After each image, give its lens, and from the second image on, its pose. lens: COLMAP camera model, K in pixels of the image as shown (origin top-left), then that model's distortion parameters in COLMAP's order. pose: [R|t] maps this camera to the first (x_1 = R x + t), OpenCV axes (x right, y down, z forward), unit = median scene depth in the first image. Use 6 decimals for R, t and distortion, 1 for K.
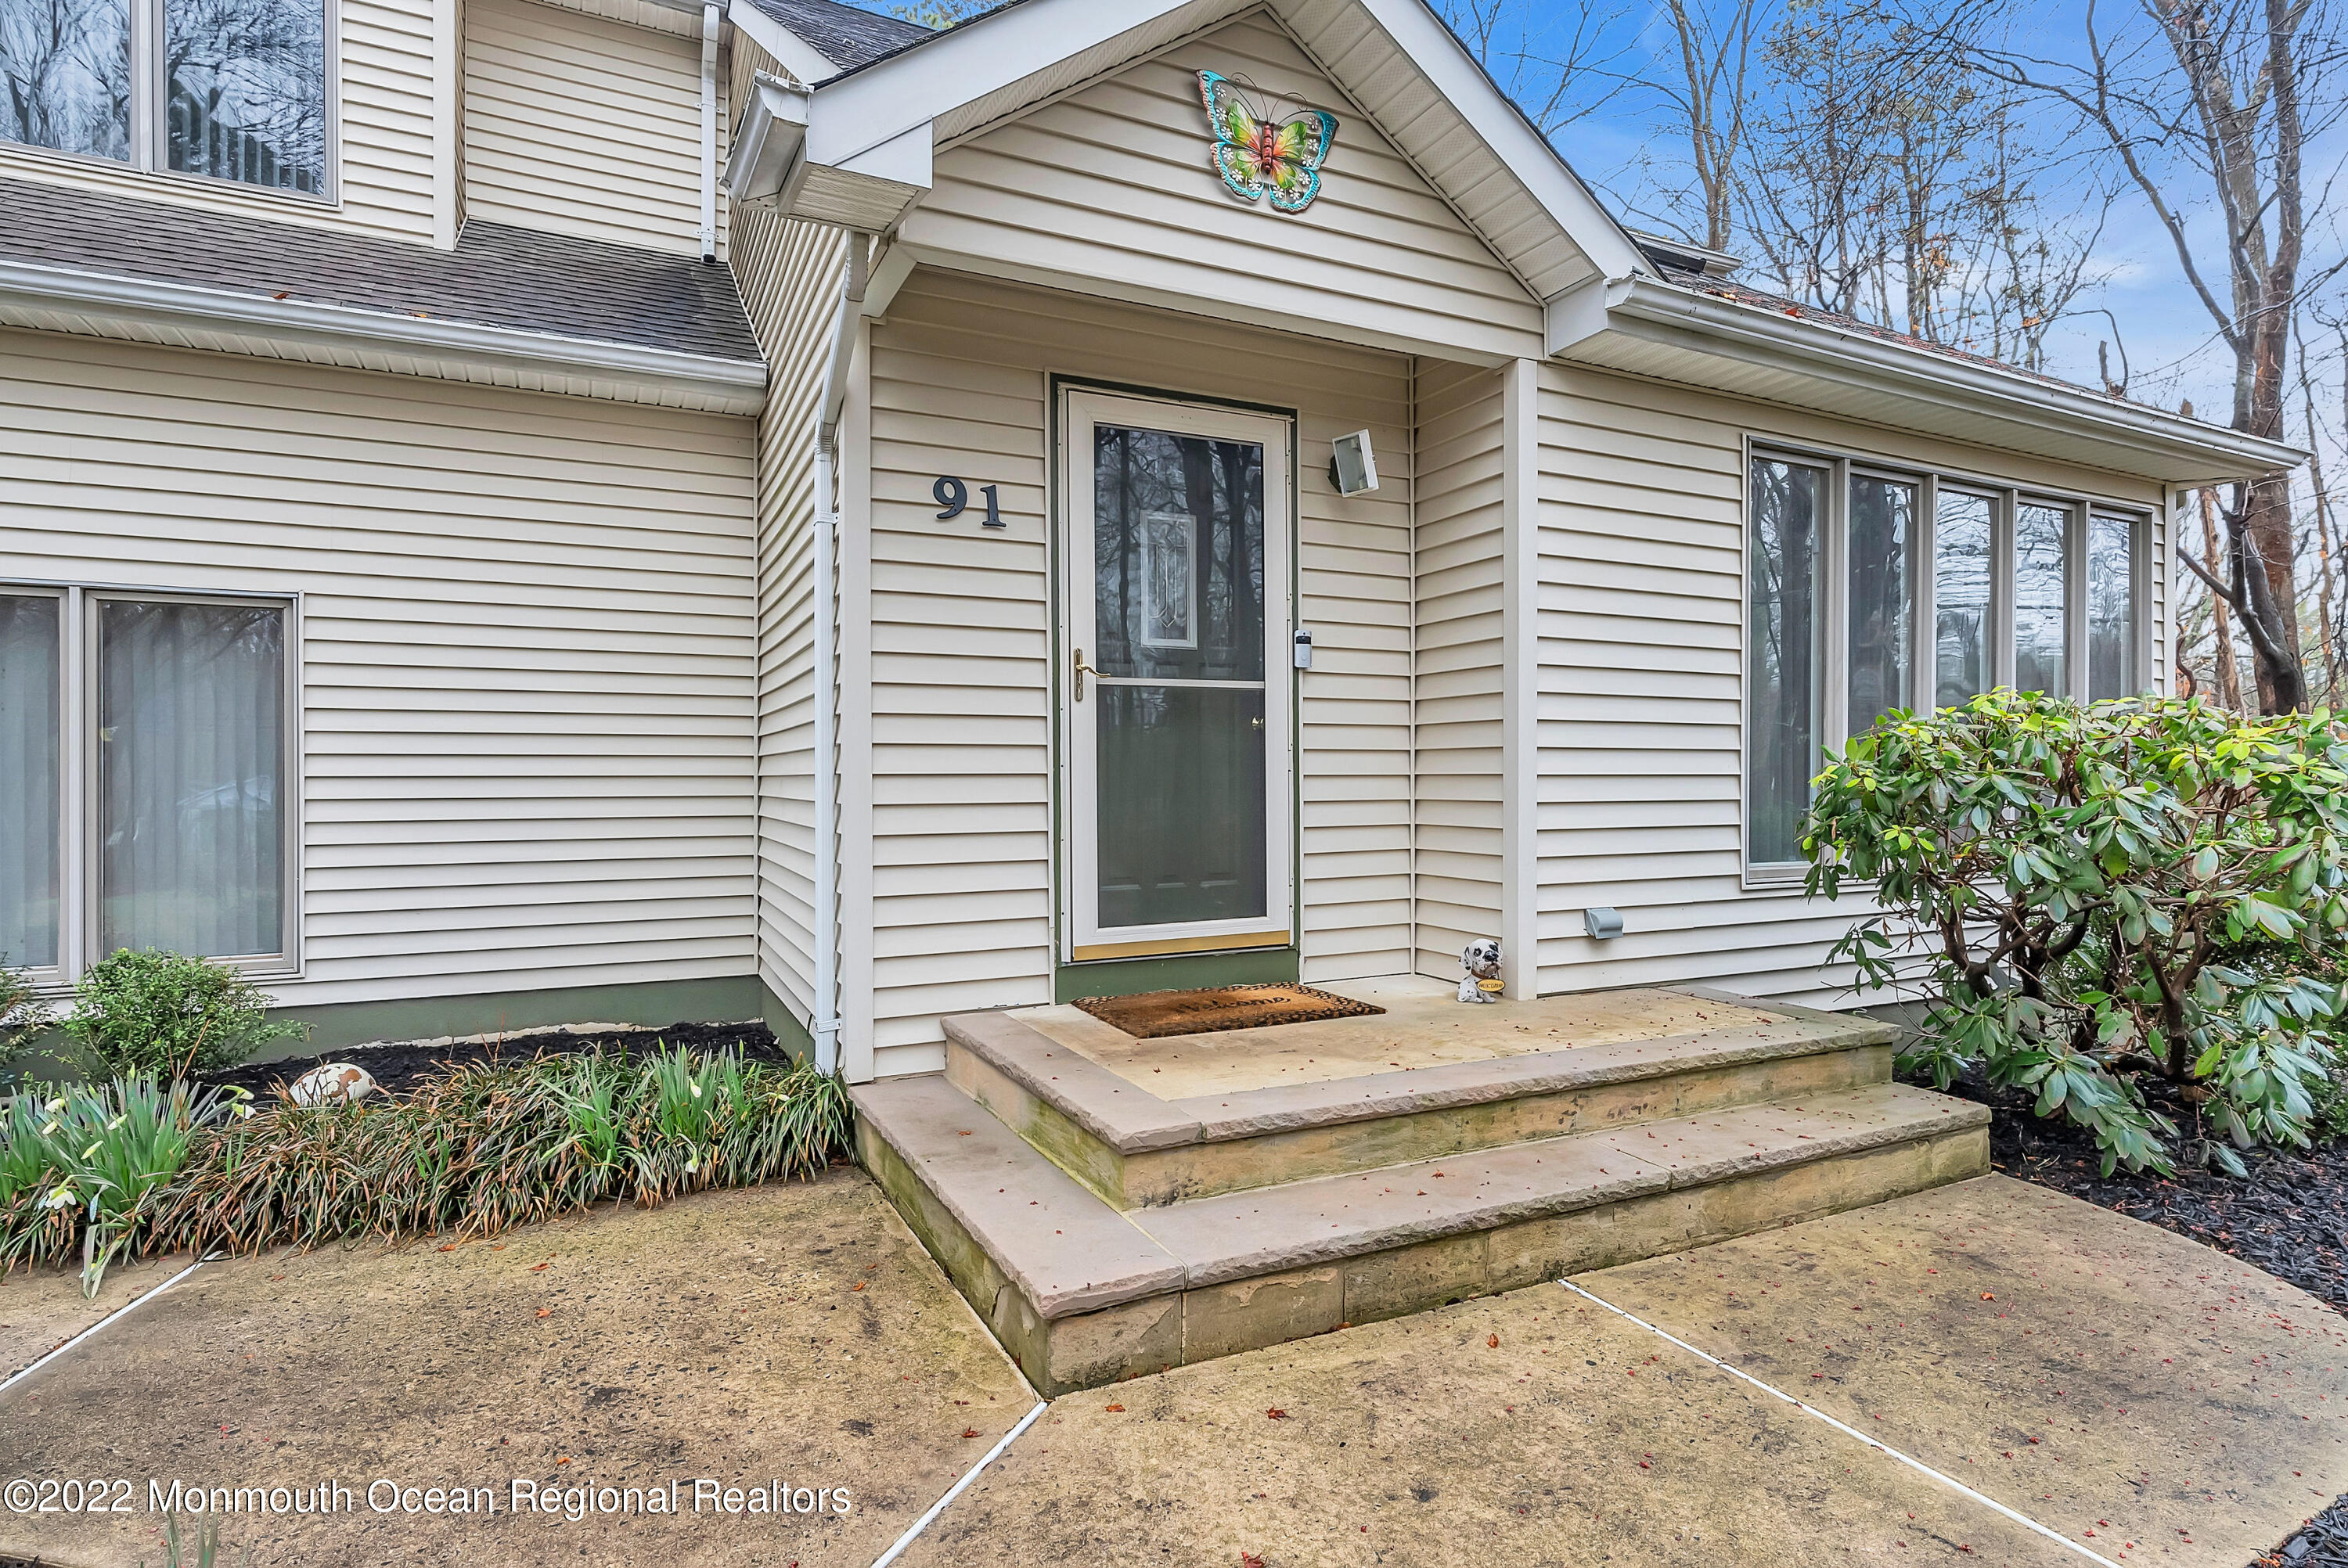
lens RADIAL K [[1220.4, 0, 1186.3], [0, 1220.4, 790.9], [0, 0, 1]] dist [-0.002947, 0.000347]
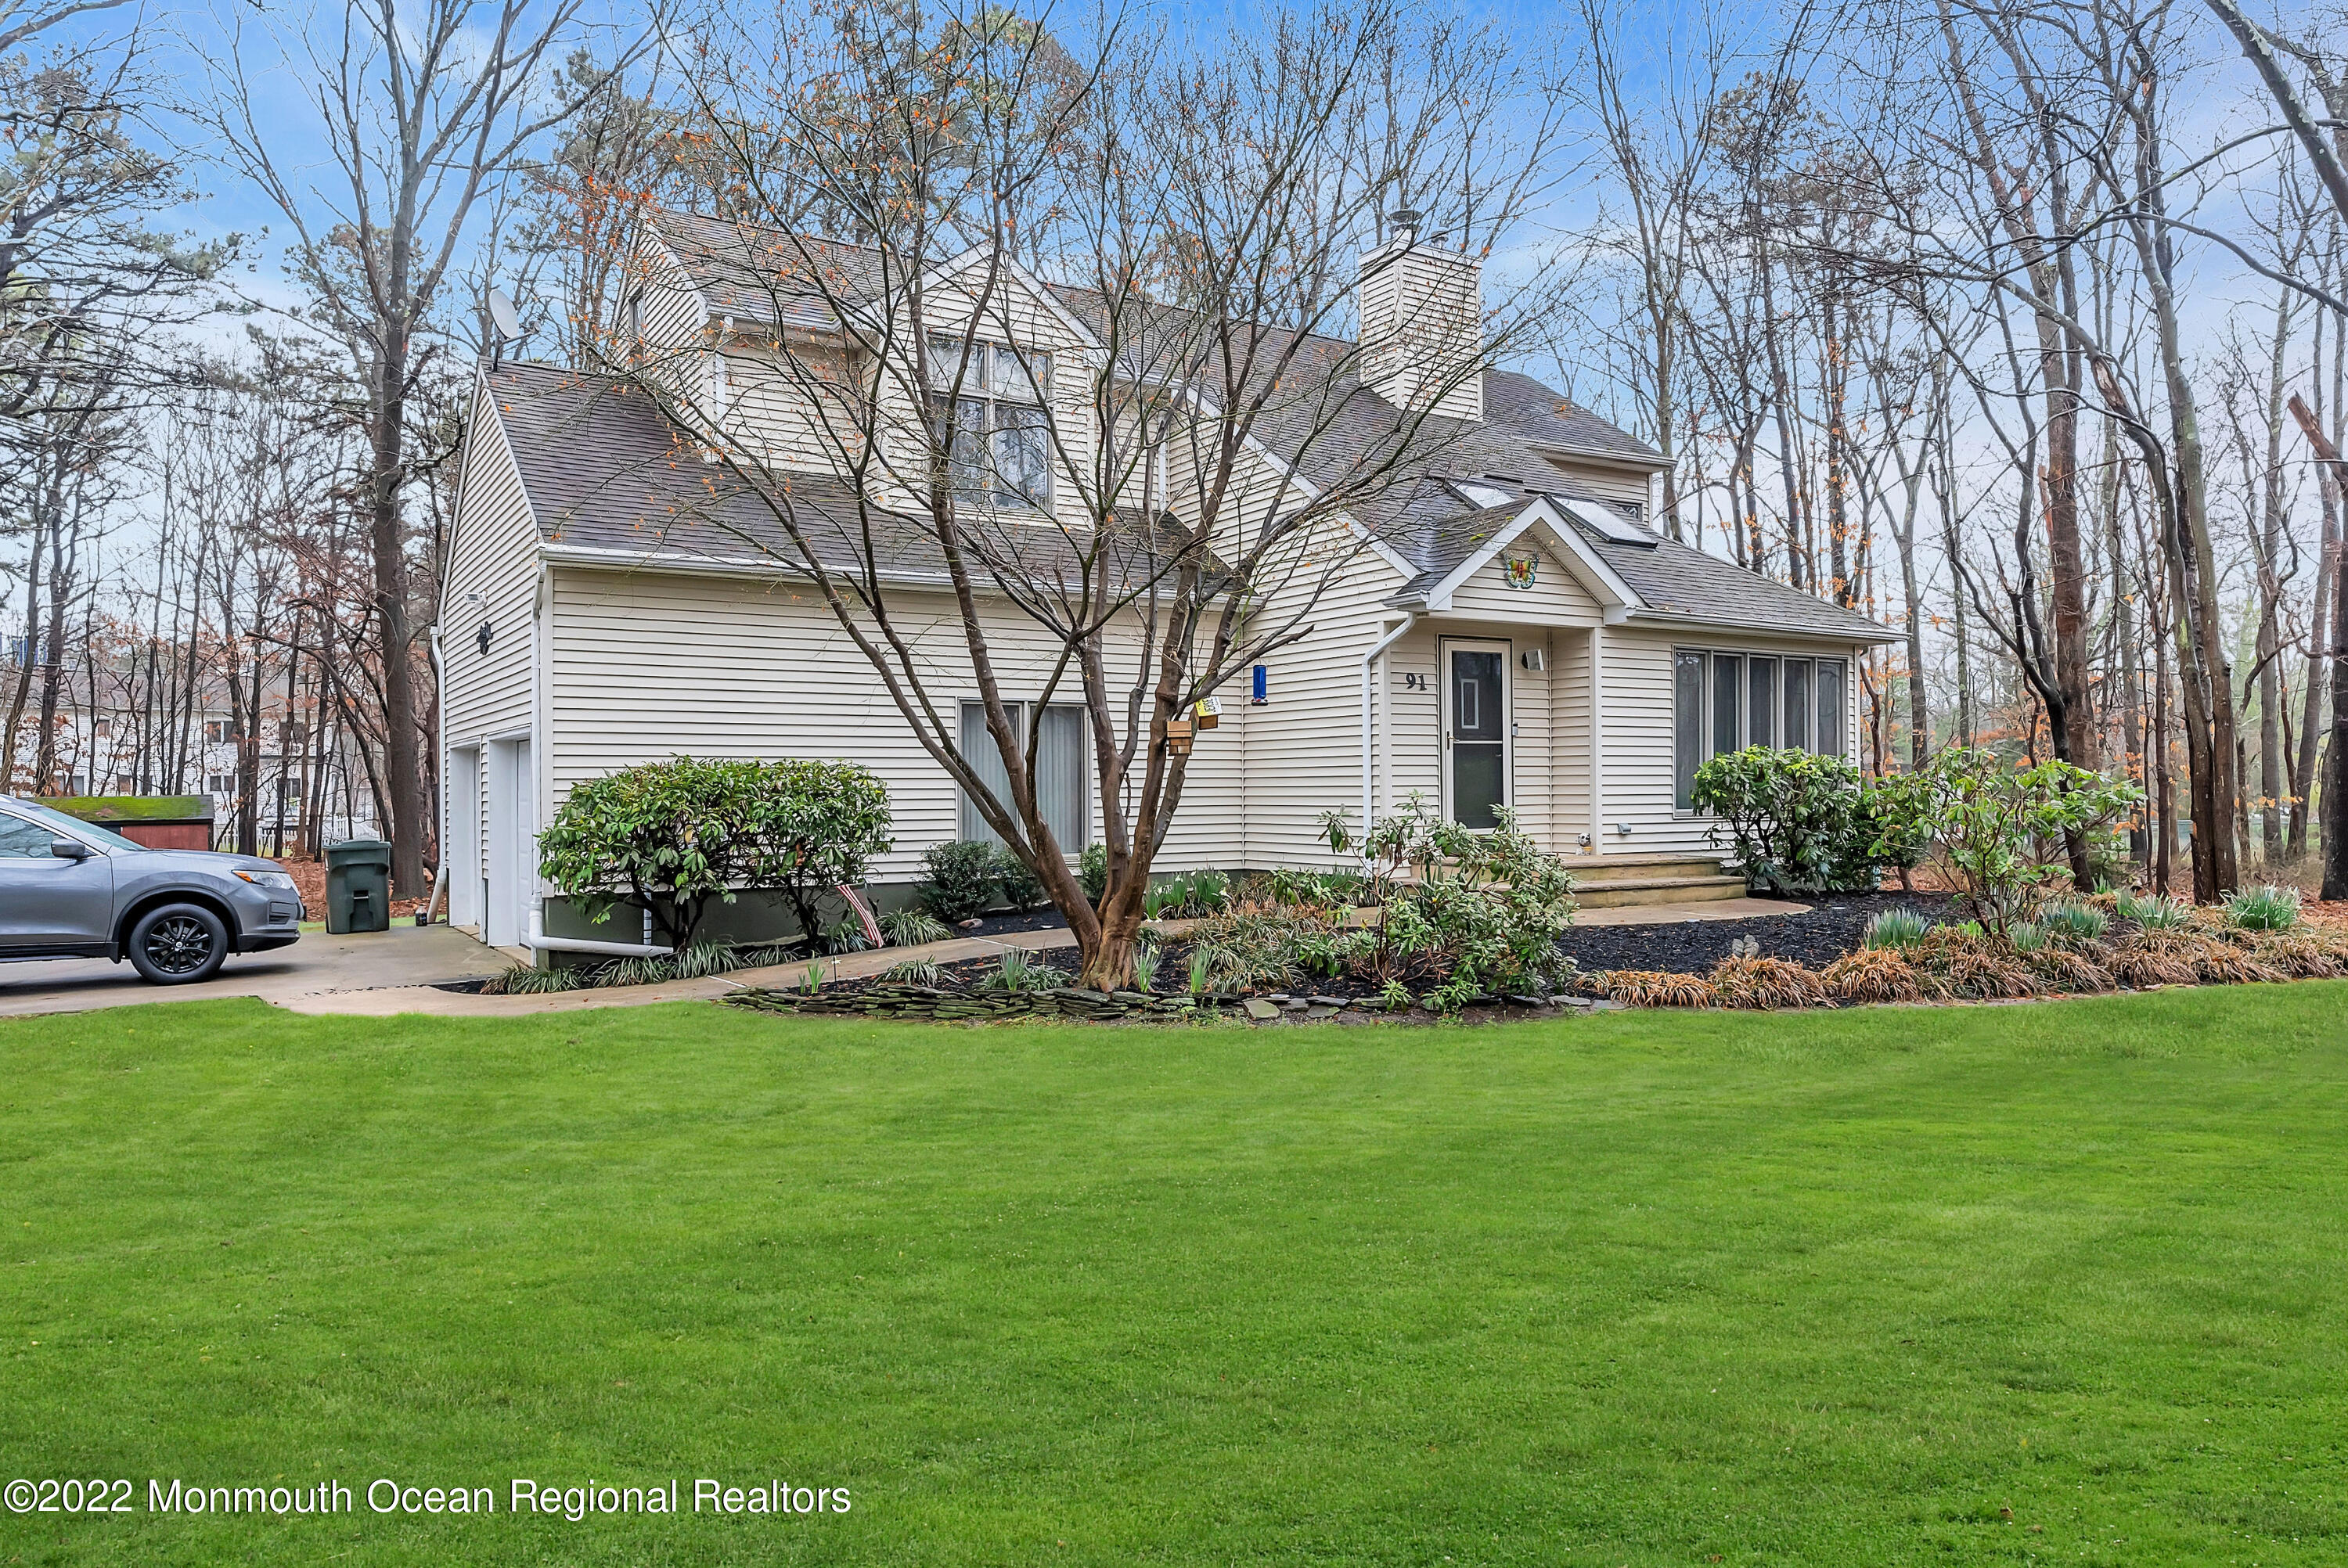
lens RADIAL K [[1489.9, 0, 1169.1], [0, 1489.9, 782.3], [0, 0, 1]] dist [-0.000558, 0.000041]
pose [[0.995951, 0.001126, 0.089886, -1.004011], [-0.000573, 0.999981, -0.006185, 0.024555], [-0.089891, 0.006108, 0.995933, -2.304293]]
